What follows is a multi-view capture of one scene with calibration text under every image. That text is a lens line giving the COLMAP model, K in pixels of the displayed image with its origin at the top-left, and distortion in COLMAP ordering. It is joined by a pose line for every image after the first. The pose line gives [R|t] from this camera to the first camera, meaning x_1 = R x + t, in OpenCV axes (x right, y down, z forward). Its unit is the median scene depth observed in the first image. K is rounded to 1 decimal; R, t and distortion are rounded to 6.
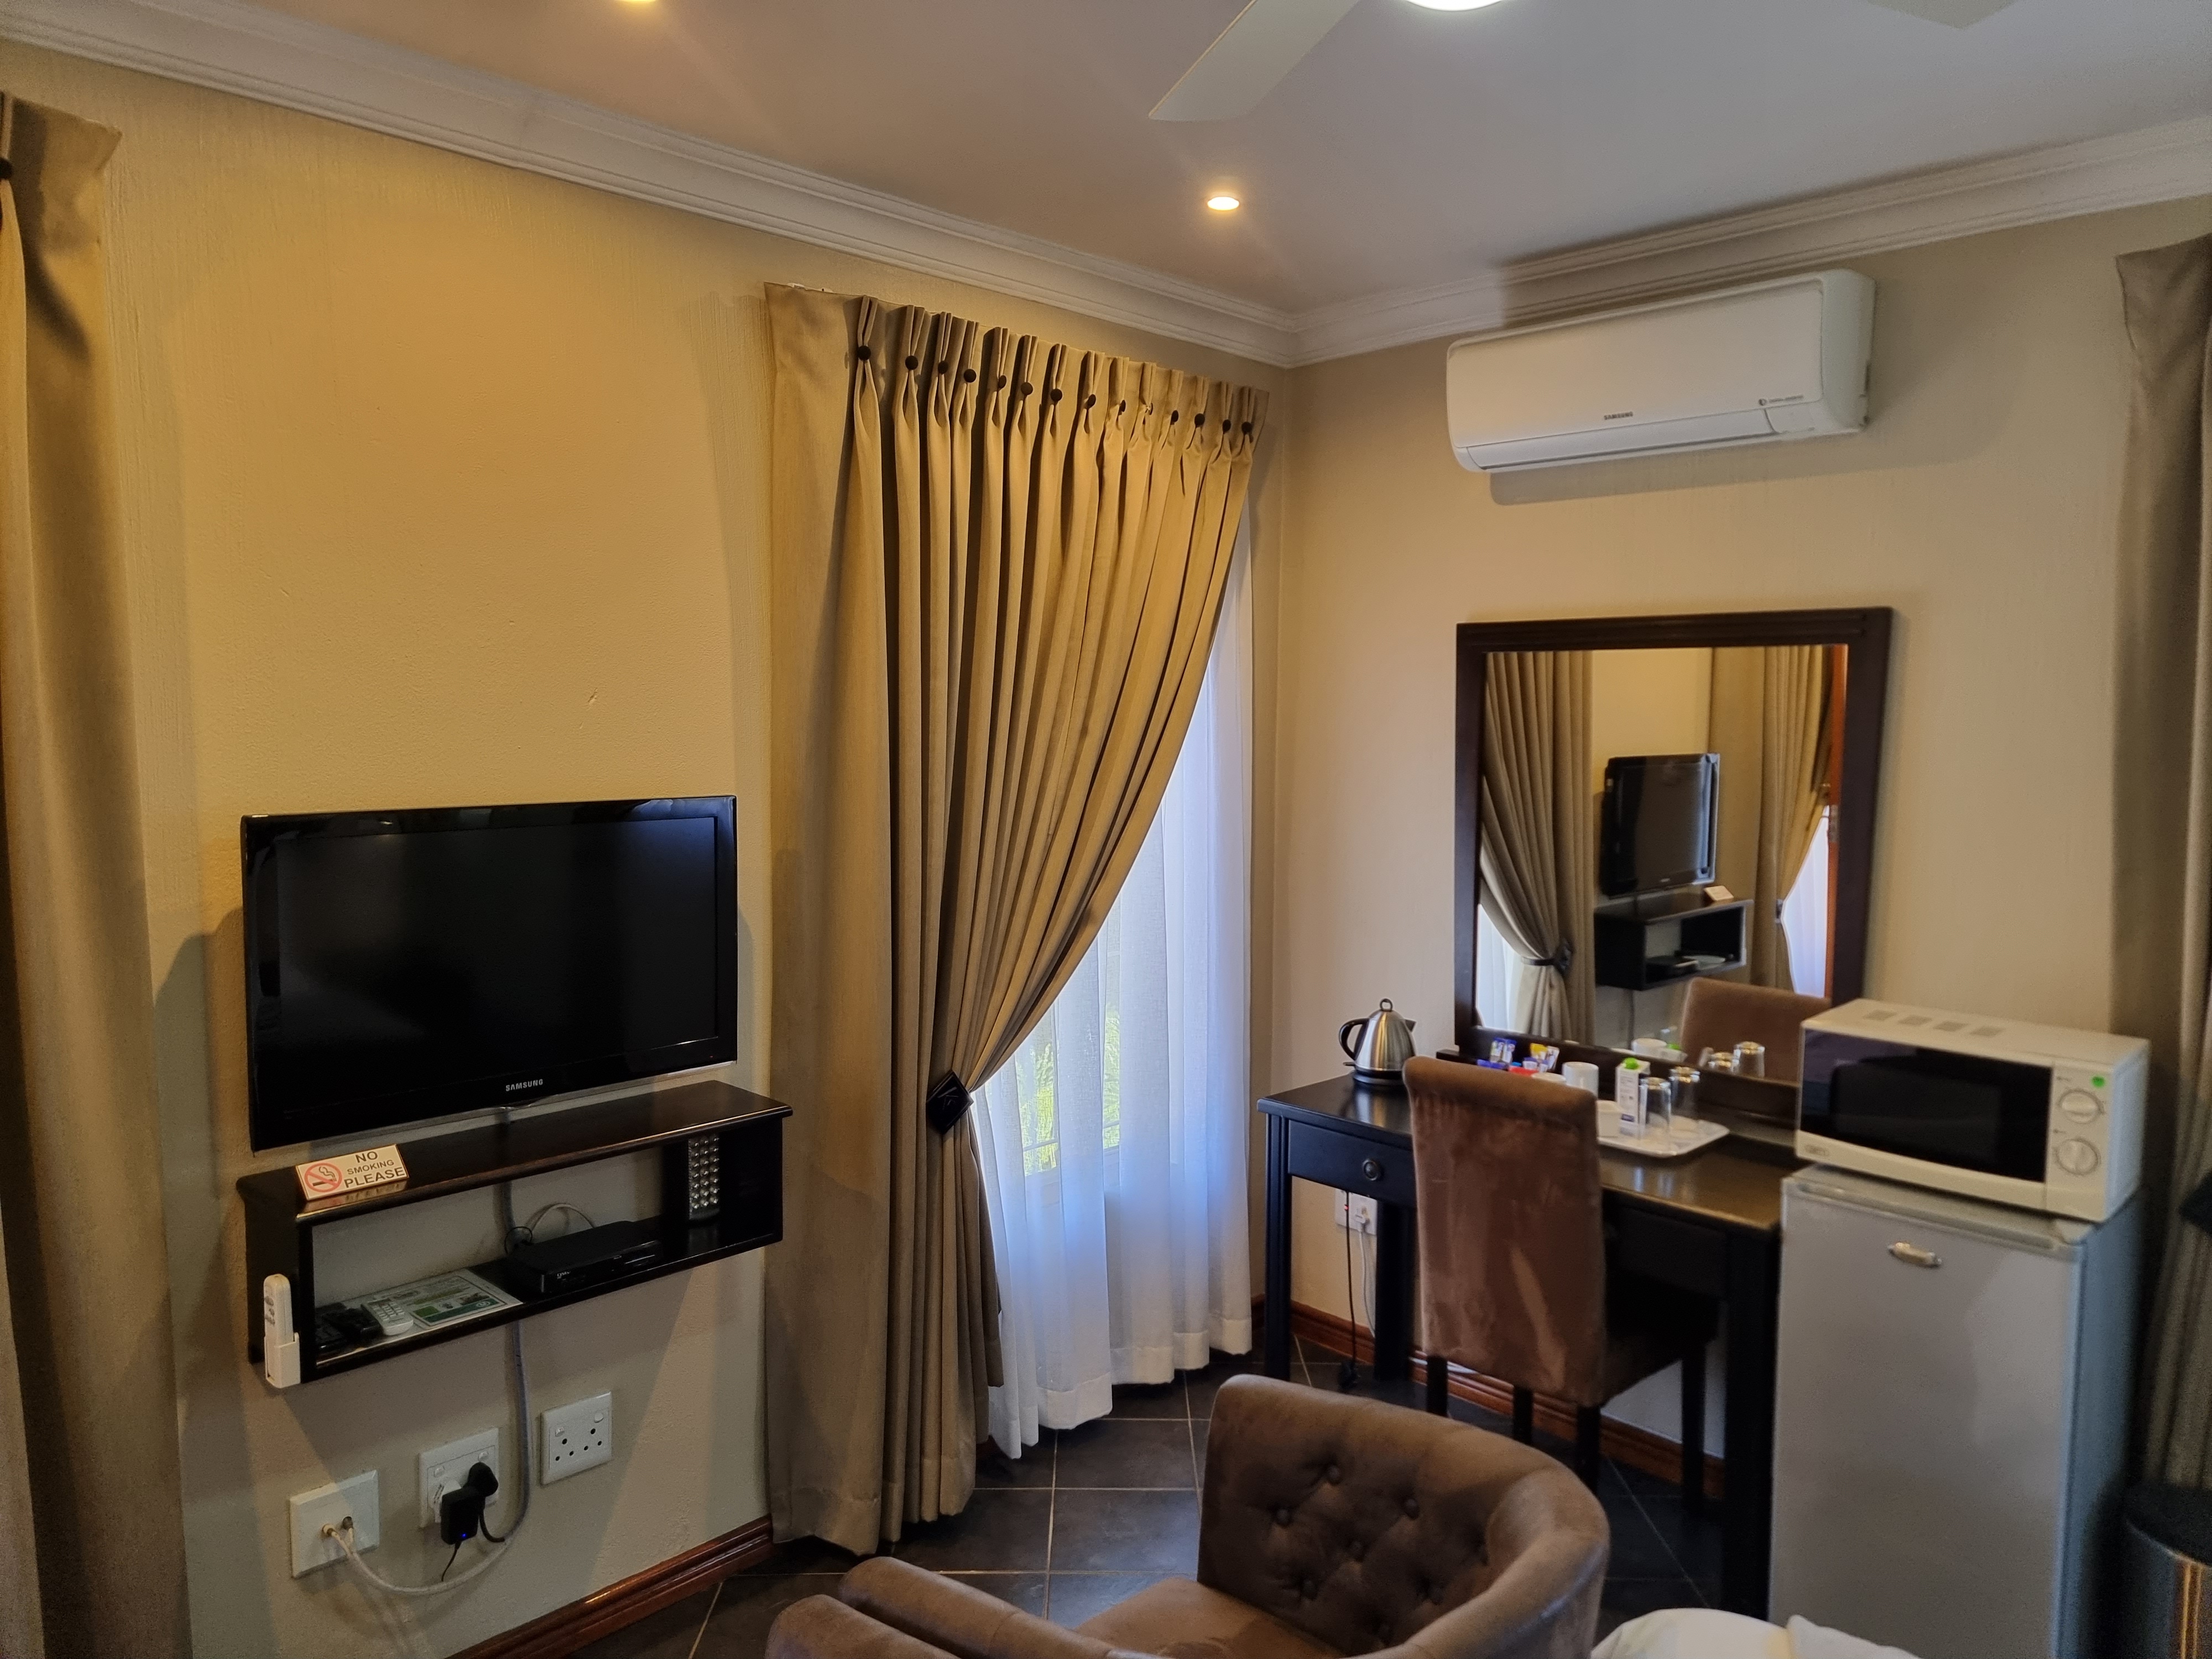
lens RADIAL K [[1542.3, 0, 1106.0], [0, 1542.3, 829.5], [0, 0, 1]] dist [-0.087048, -0.000400]
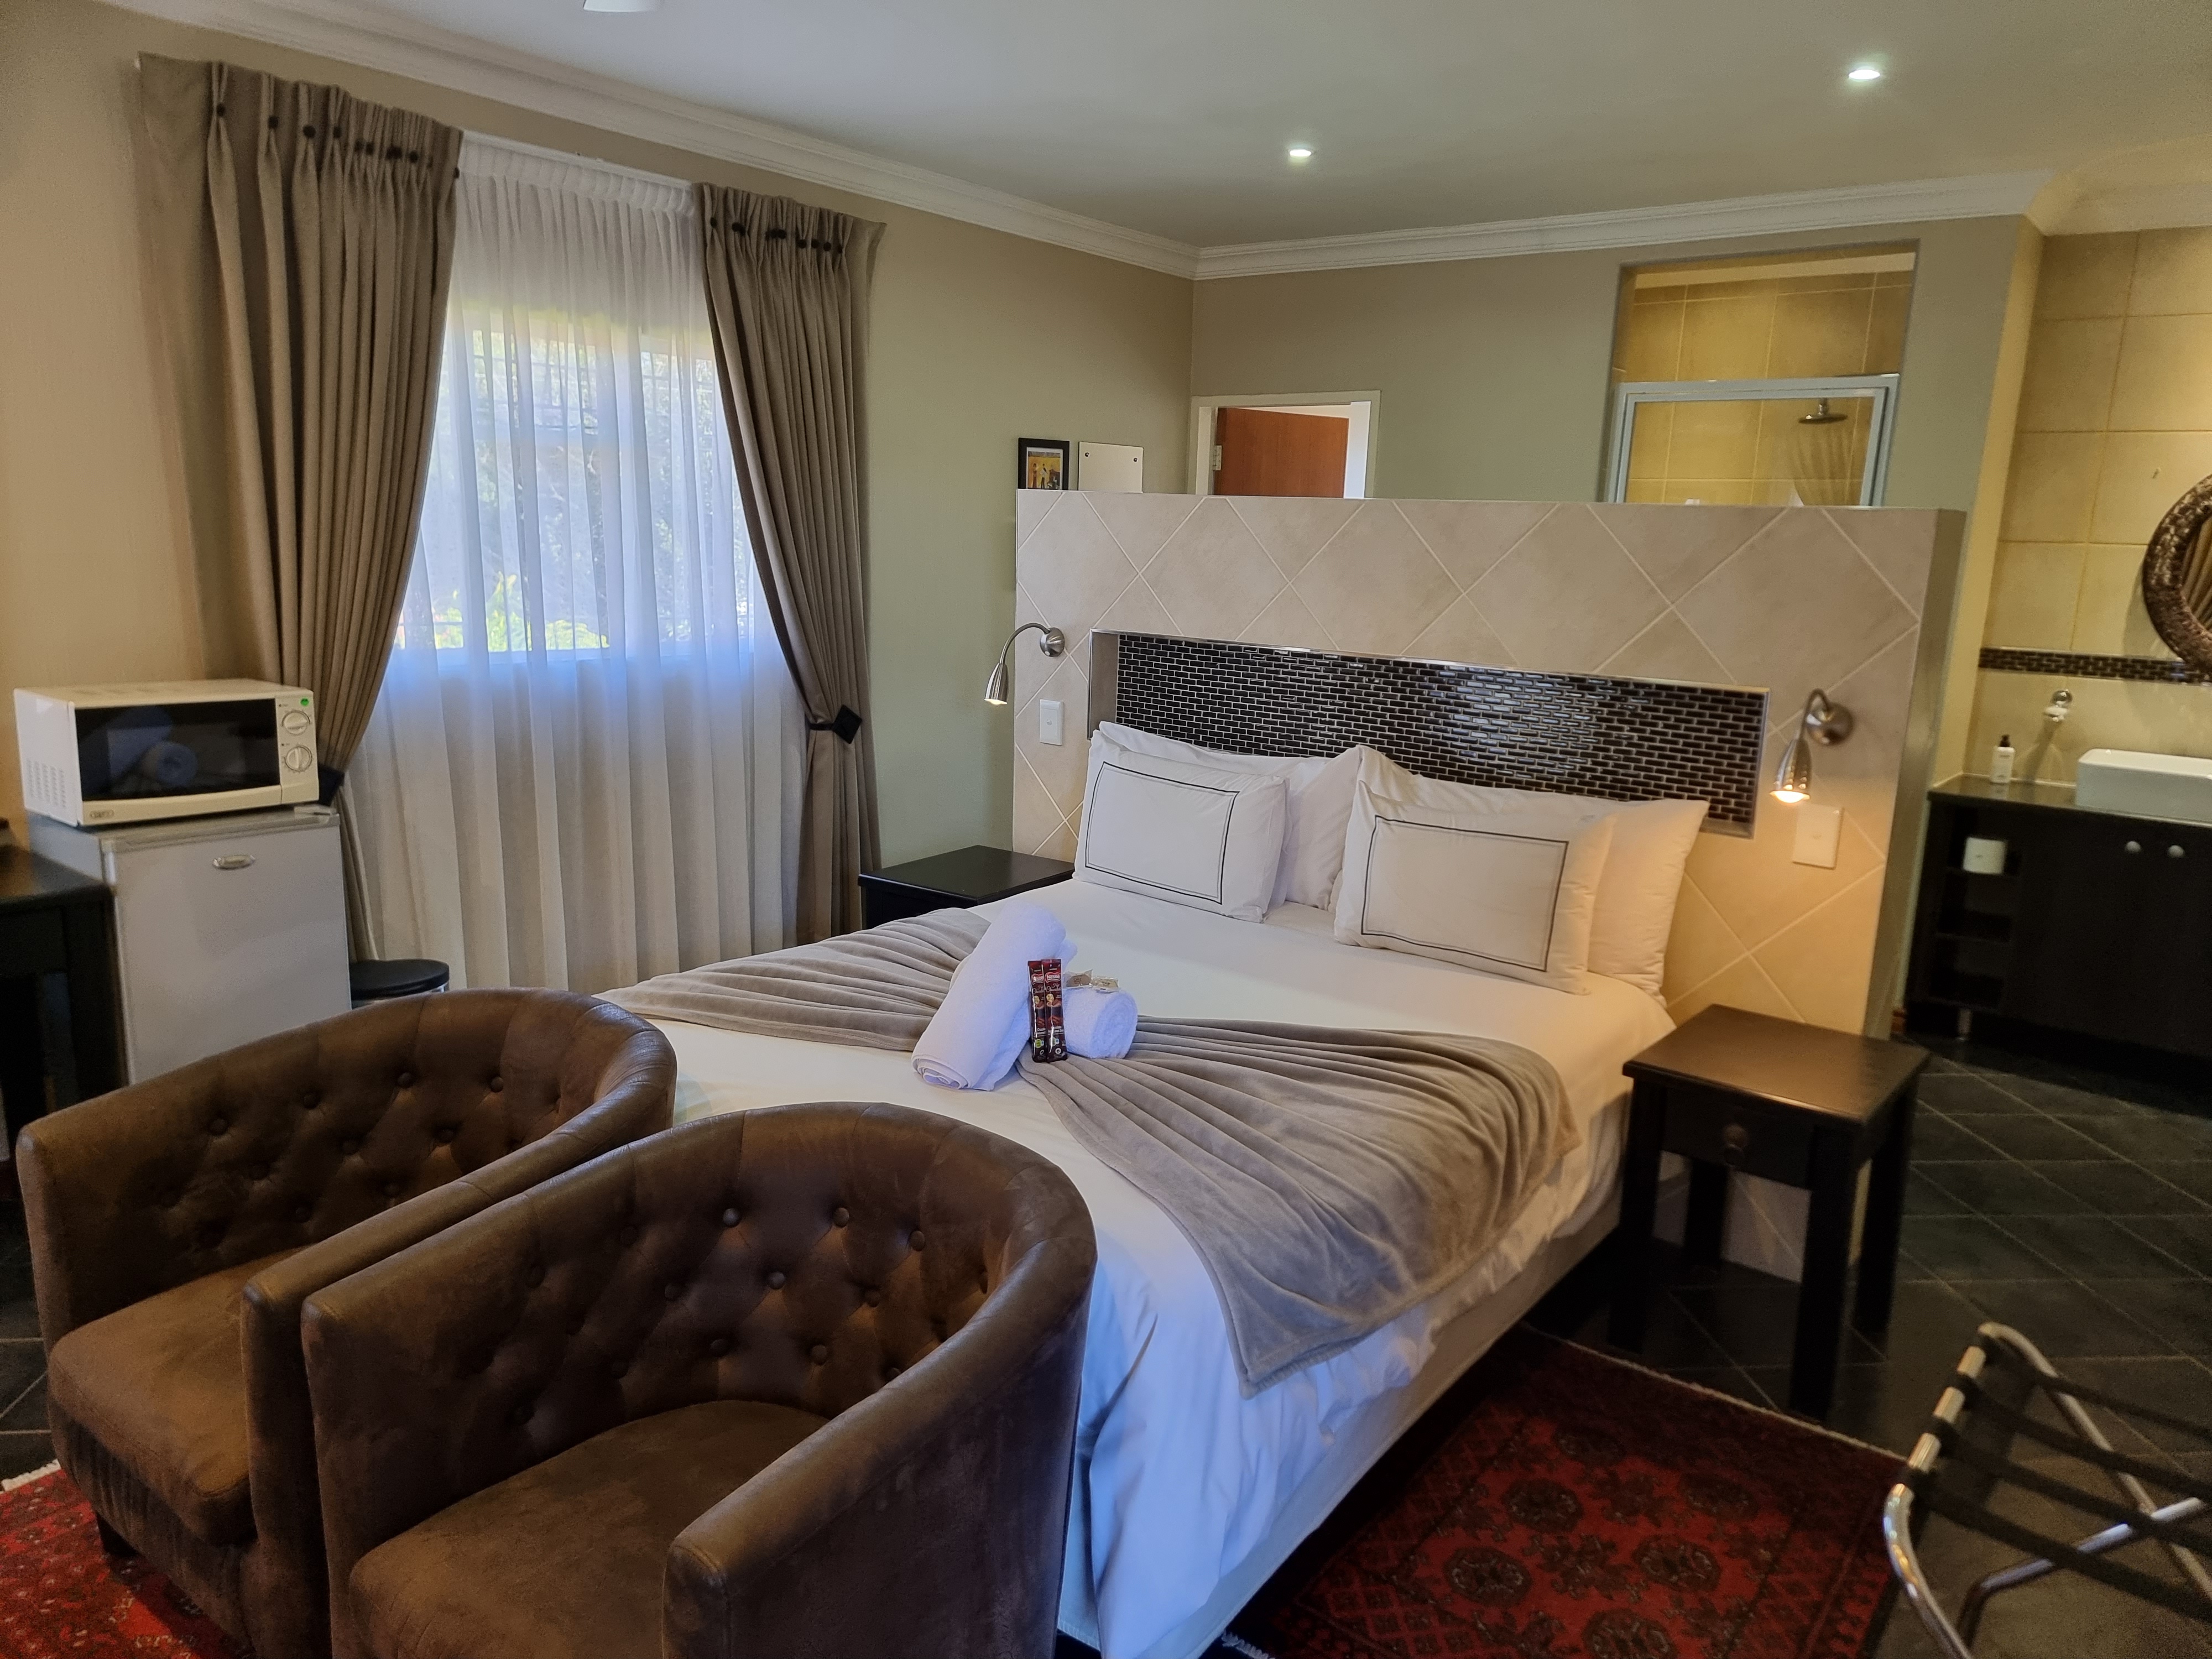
lens RADIAL K [[1542.3, 0, 1106.0], [0, 1542.3, 829.5], [0, 0, 1]] dist [-0.087048, -0.000400]
pose [[-0.066846, -0.242751, 0.967783, -0.798851], [0.032484, 0.968909, 0.245277, -0.037877], [-0.997234, 0.047833, -0.056882, 0.331989]]
